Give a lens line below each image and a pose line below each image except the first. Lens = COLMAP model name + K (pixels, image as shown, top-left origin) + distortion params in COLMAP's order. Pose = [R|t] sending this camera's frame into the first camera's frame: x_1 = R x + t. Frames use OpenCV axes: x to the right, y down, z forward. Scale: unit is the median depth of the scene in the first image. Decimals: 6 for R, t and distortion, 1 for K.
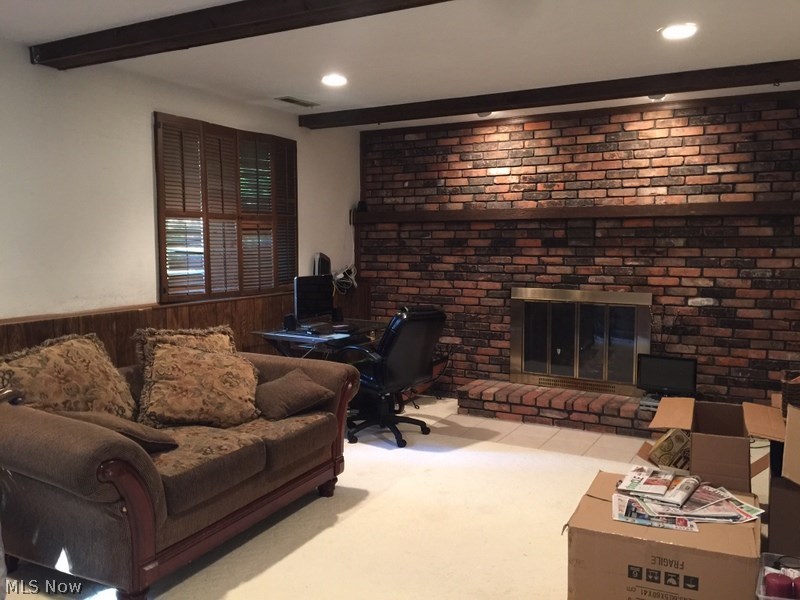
lens RADIAL K [[675.4, 0, 402.1], [0, 675.4, 295.5], [0, 0, 1]] dist [0.060978, -0.092880]
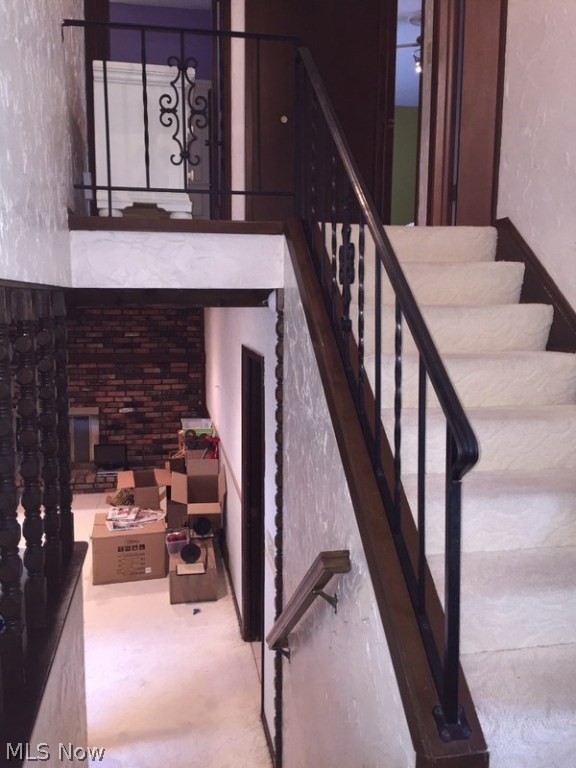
lens RADIAL K [[648.4, 0, 289.6], [0, 648.4, 383.4], [0, 0, 1]] dist [0.060978, -0.092880]
pose [[0.765848, -0.072567, 0.638914, -0.318471], [0.042489, 0.997151, 0.062324, -0.152732], [-0.641616, -0.020584, 0.766750, -0.579155]]
